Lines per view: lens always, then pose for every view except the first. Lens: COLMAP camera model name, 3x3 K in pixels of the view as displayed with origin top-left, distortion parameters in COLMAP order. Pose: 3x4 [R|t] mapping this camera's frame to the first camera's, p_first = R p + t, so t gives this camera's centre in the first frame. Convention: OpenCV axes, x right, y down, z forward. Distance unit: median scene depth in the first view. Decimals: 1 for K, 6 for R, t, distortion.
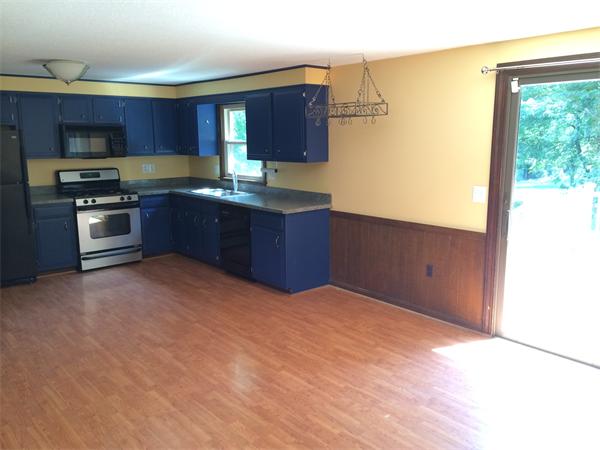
lens RADIAL K [[516.5, 0, 298.8], [0, 516.5, 227.9], [0, 0, 1]] dist [0.071760, -0.092756]
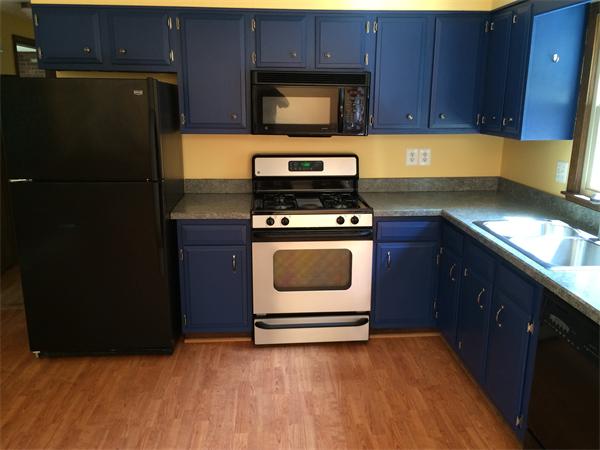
lens RADIAL K [[516.5, 0, 298.8], [0, 516.5, 227.9], [0, 0, 1]] dist [0.071760, -0.092756]
pose [[0.803814, 0.154261, -0.574531, -0.081893], [-0.114770, 0.987863, 0.104667, -0.093343], [0.583704, -0.018194, 0.811763, 0.554158]]
